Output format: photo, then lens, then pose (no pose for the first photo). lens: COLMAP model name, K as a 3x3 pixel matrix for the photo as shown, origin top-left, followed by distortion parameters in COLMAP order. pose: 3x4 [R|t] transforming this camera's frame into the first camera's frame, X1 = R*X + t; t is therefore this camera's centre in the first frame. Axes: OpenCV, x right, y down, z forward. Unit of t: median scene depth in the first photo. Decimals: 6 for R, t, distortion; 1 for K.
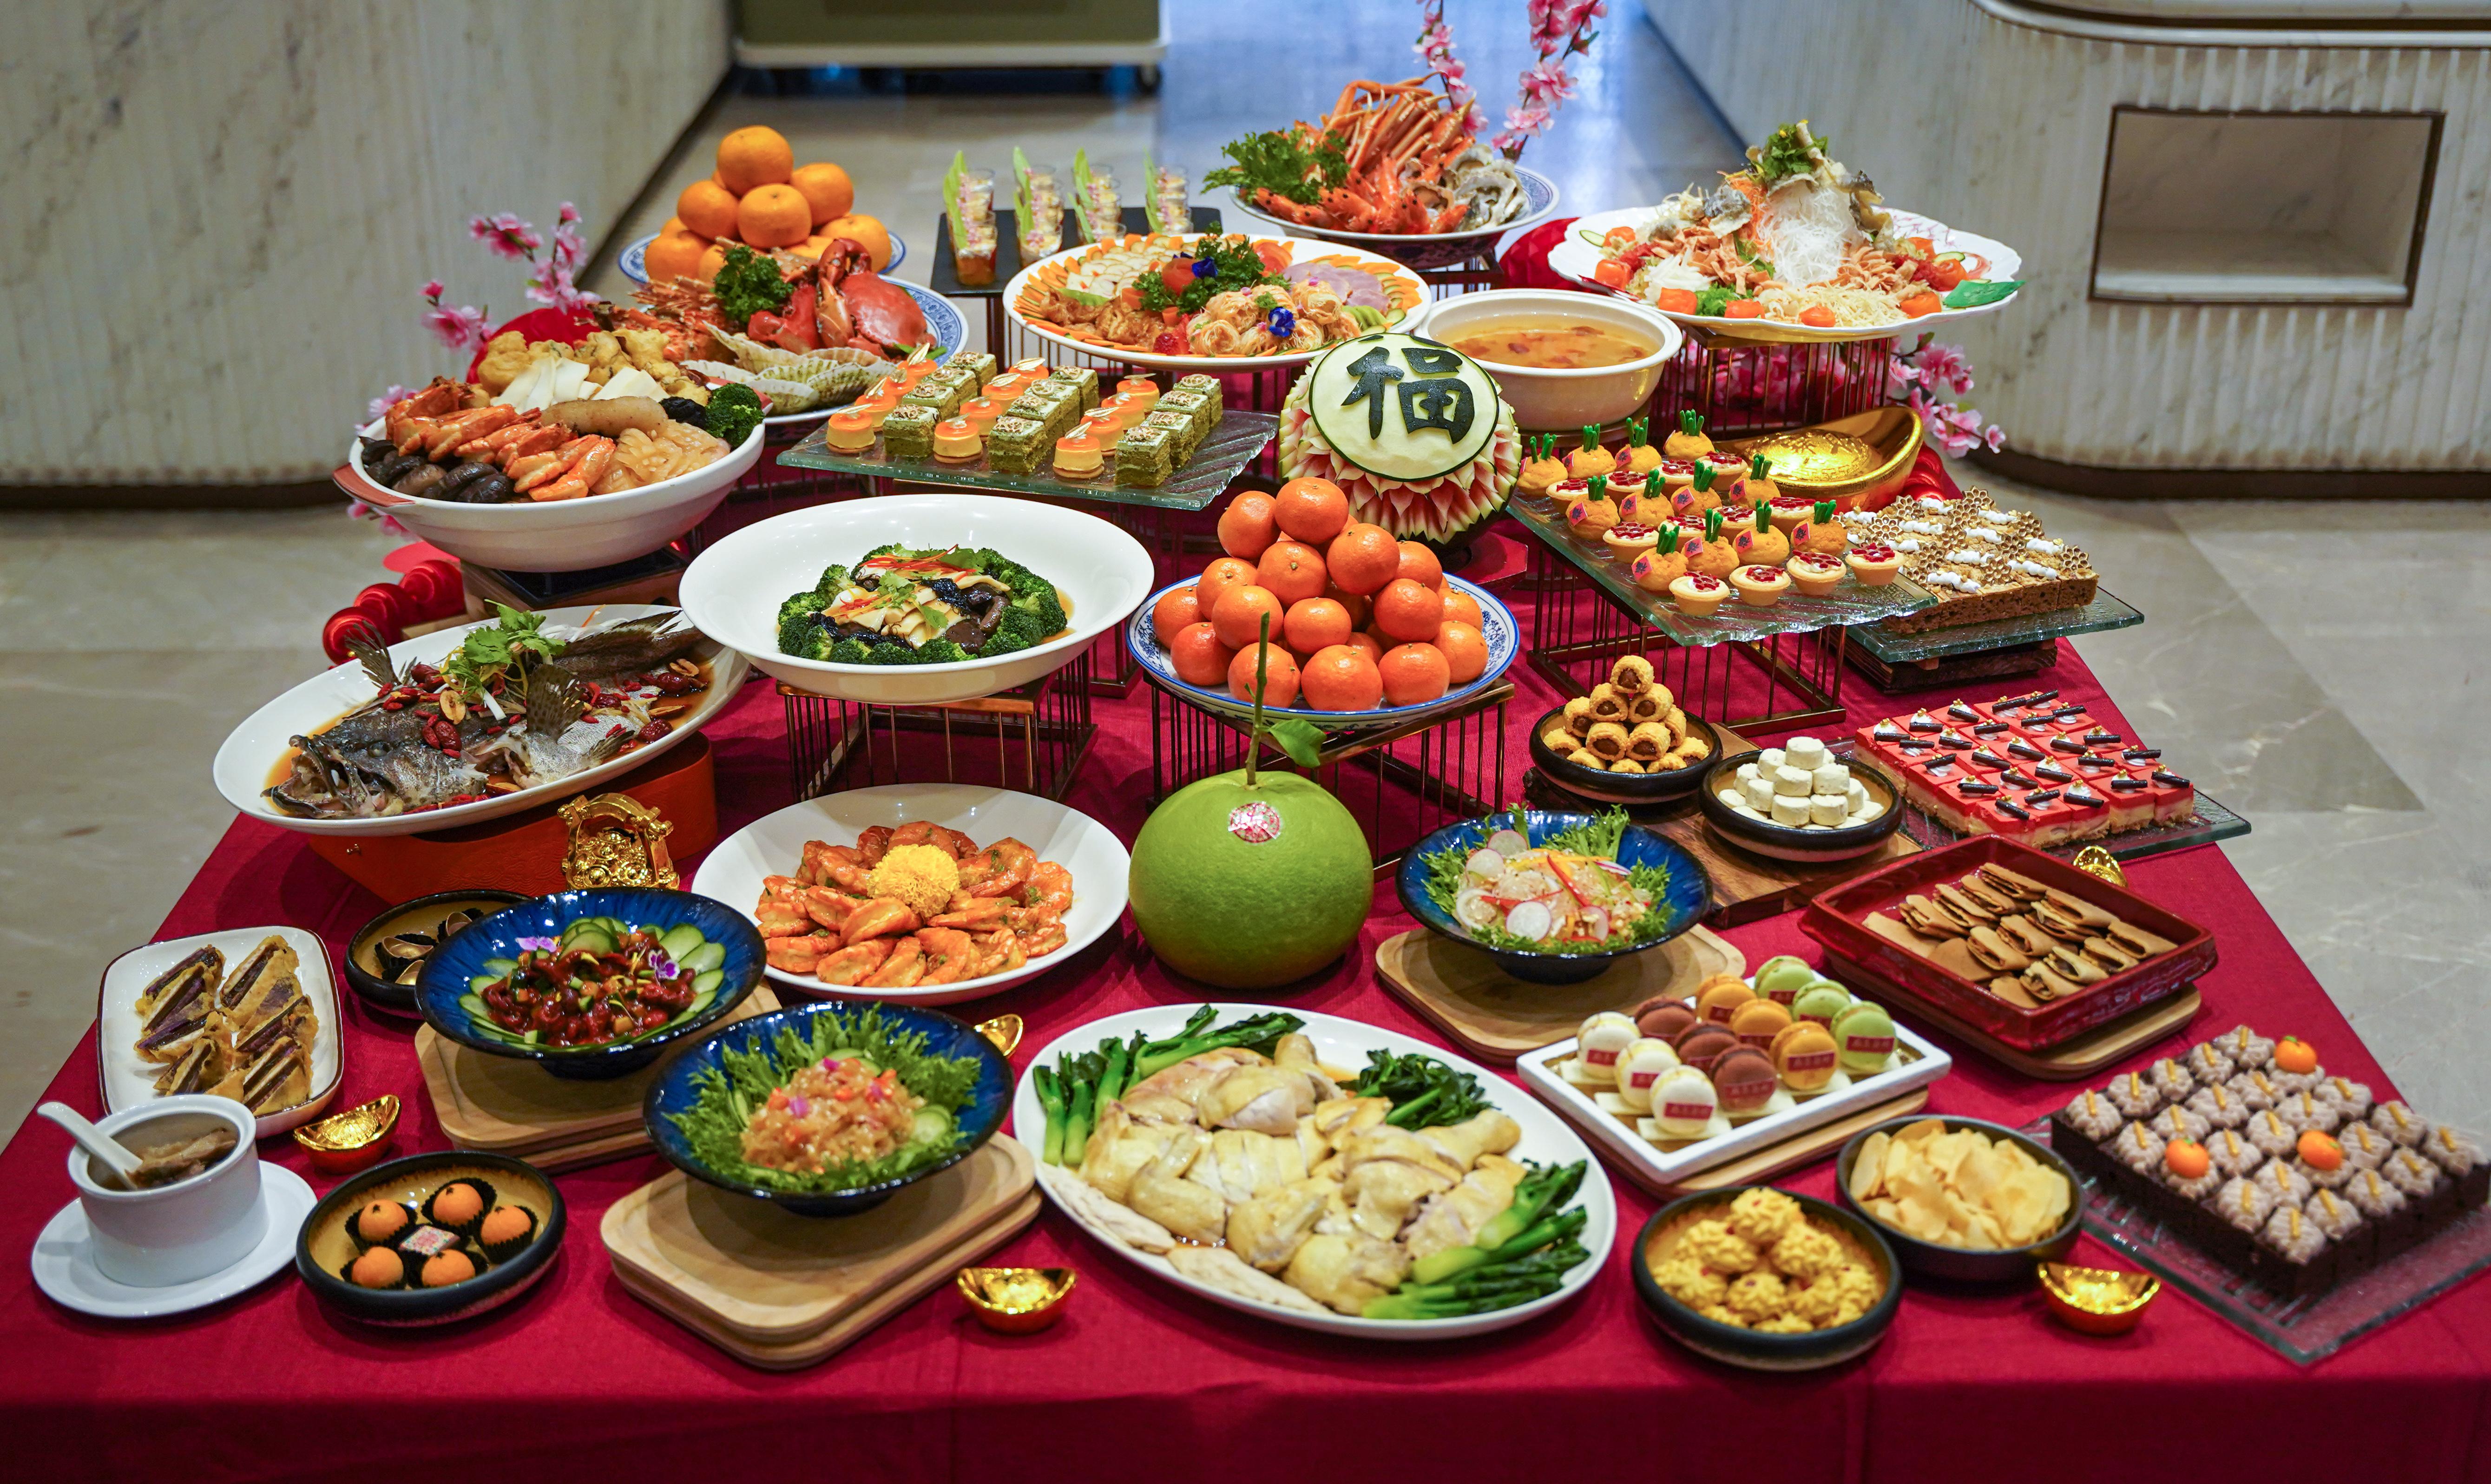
lens RADIAL K [[2705.9, 0, 1238.7], [0, 2705.9, 734.8], [0, 0, 1]] dist [0.041226, 0.000000]
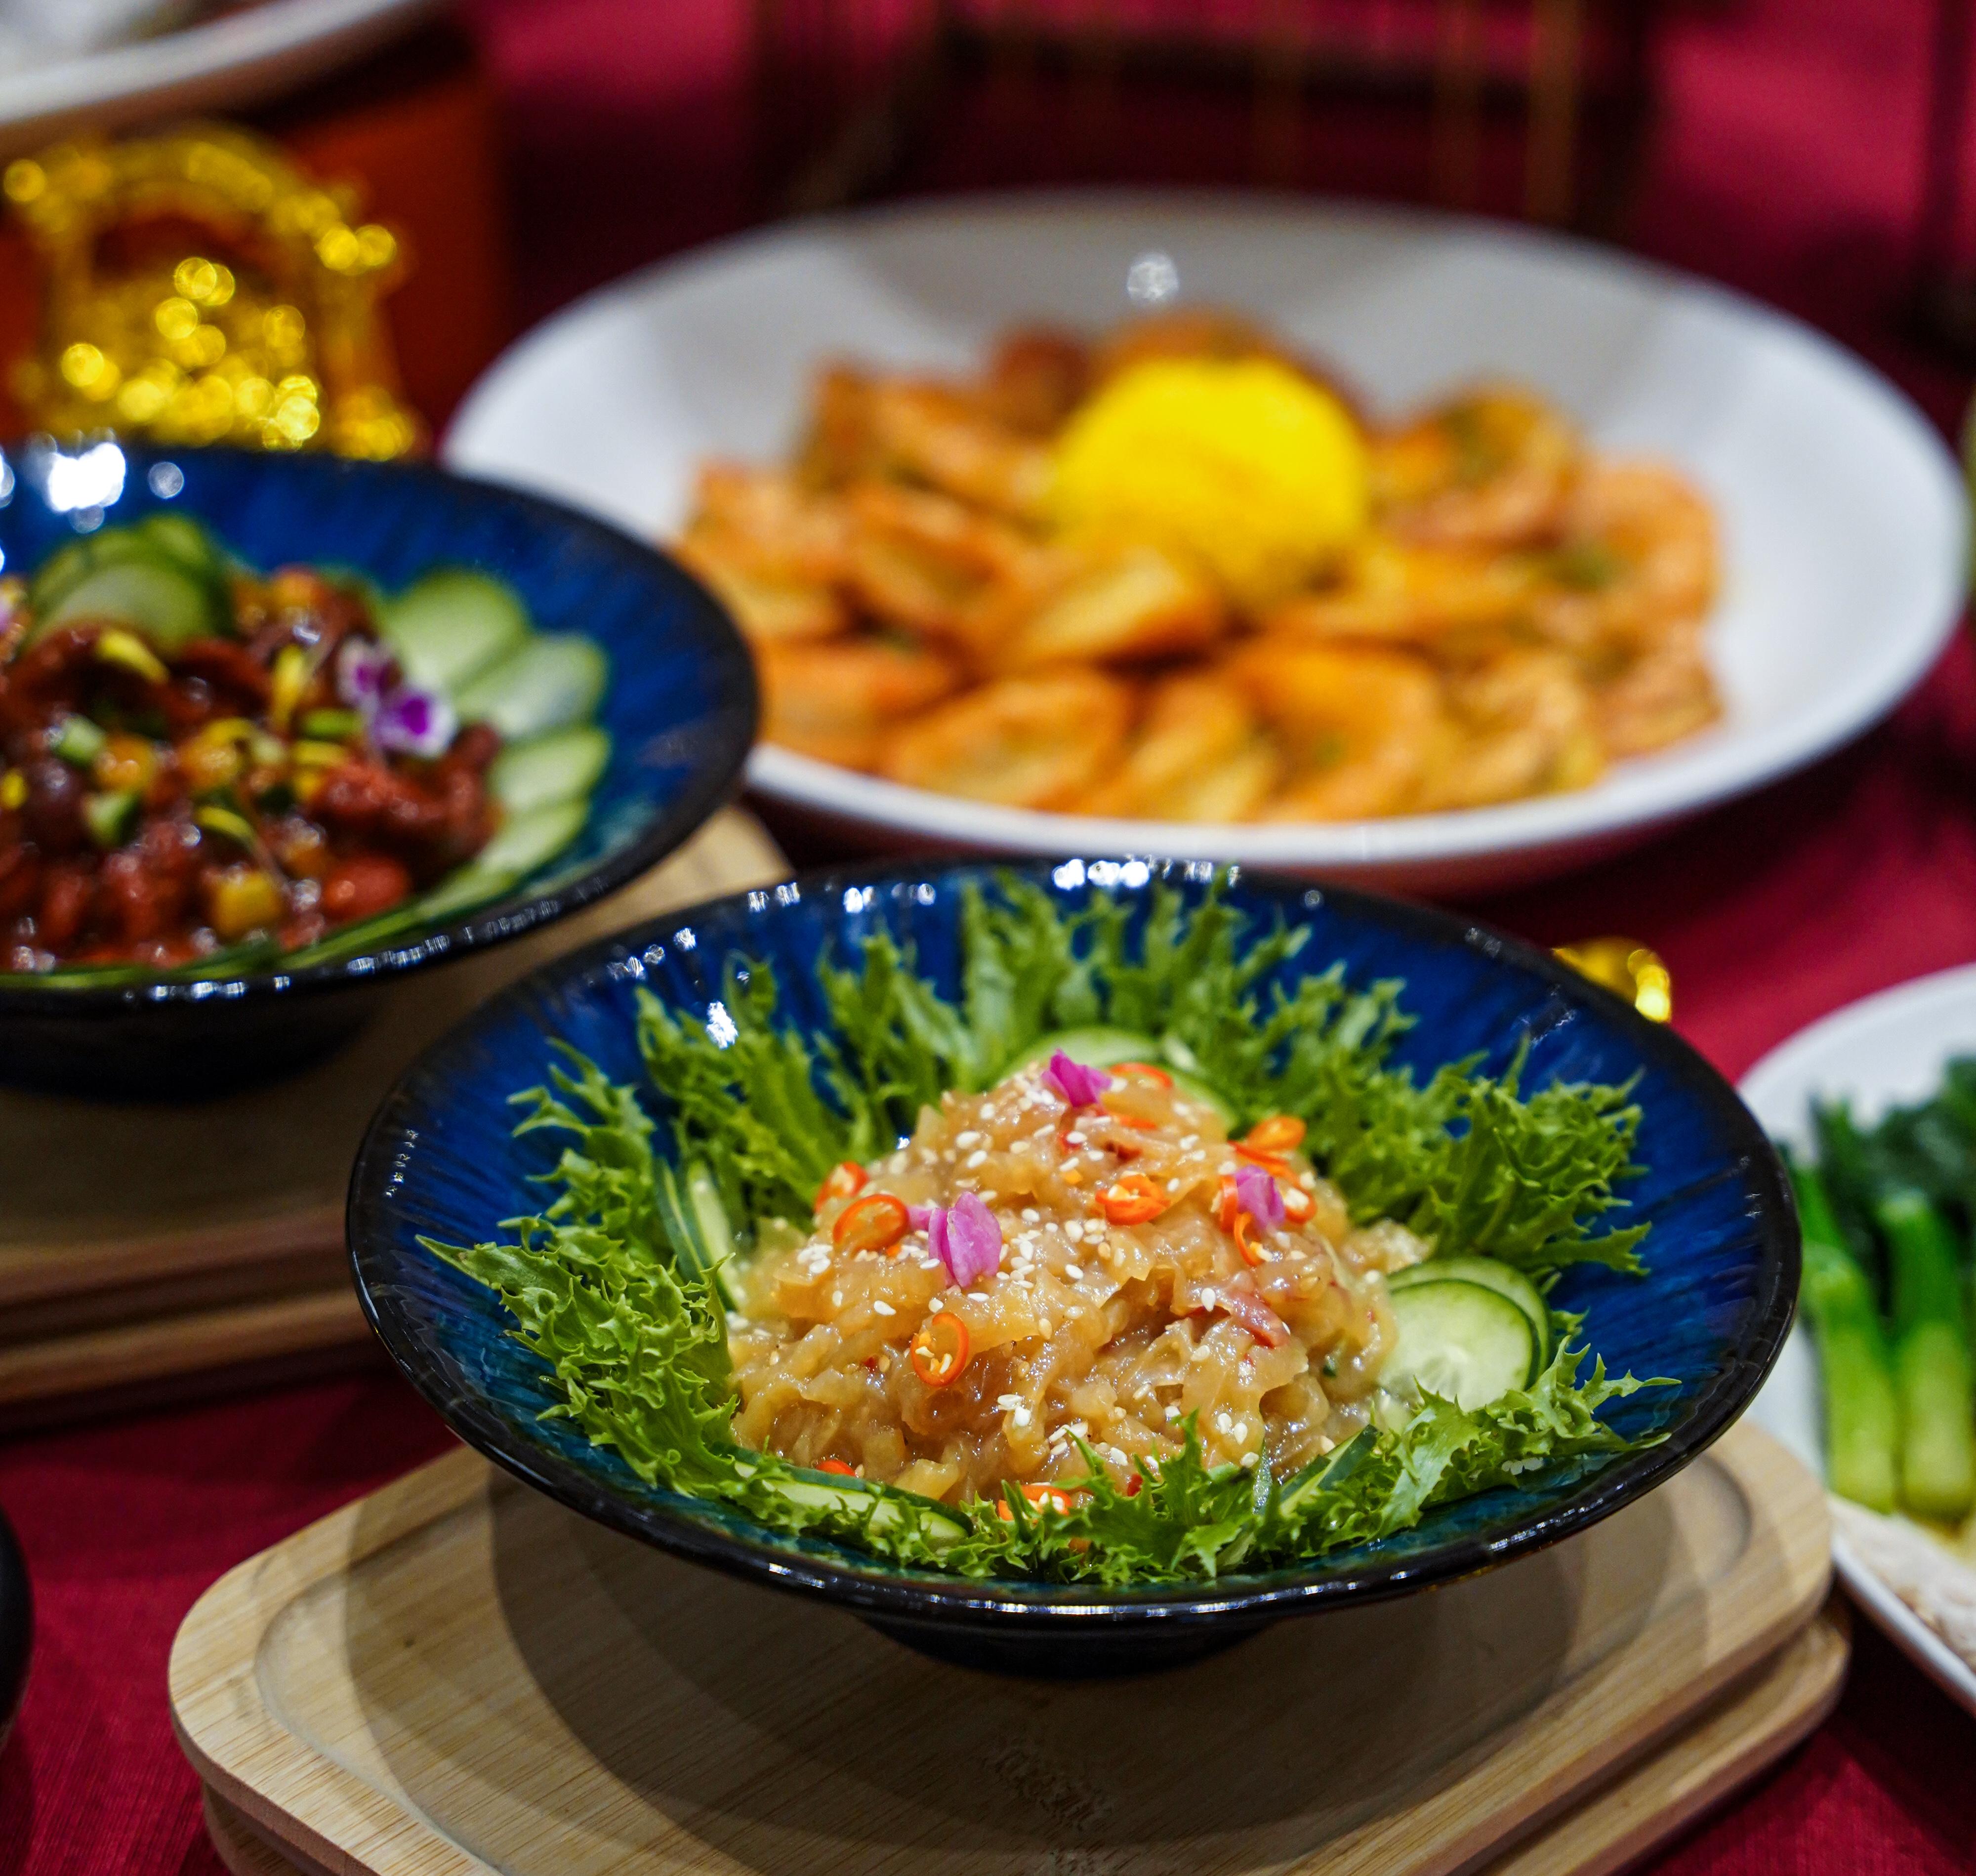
lens RADIAL K [[5424.4, 0, 983.7], [0, 5424.4, 934.6], [0, 0, 1]] dist [0.114815, 0.000000]
pose [[0.997689, 0.047488, -0.048593, -0.117278], [-0.043667, 0.996083, 0.076886, 0.059889], [0.052054, -0.074587, 0.995855, 0.427823]]
